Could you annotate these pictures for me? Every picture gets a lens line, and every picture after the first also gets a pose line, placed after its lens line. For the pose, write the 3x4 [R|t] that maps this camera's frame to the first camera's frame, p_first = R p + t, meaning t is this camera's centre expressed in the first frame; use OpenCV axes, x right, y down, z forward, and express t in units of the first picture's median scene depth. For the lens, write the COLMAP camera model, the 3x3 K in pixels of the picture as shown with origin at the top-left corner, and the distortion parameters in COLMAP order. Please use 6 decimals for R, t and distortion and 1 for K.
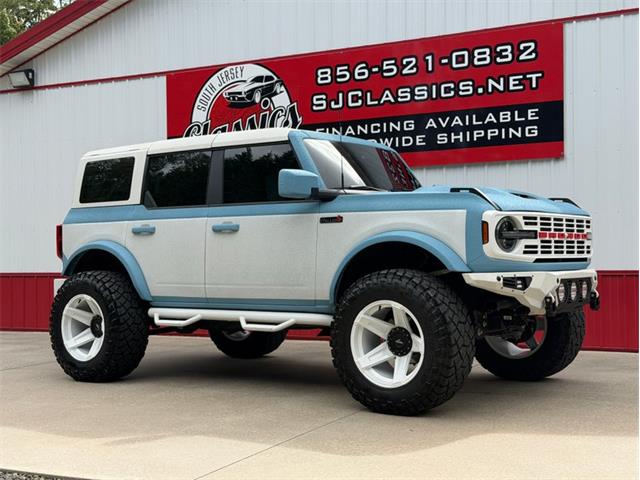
lens RADIAL K [[875.3, 0, 306.7], [0, 875.3, 255.2], [0, 0, 1]] dist [0.128860, 0.000000]
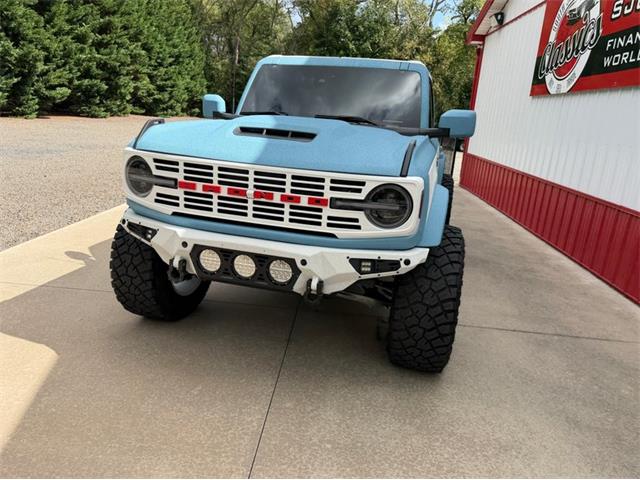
lens RADIAL K [[456.3, 0, 316.3], [0, 456.3, 235.1], [0, 0, 1]] dist [0.020751, -0.020856]
pose [[0.390856, 0.278896, -0.877182, 0.411249], [-0.072902, 0.959377, 0.272546, -0.060463], [0.917560, -0.042578, 0.395310, 0.561198]]
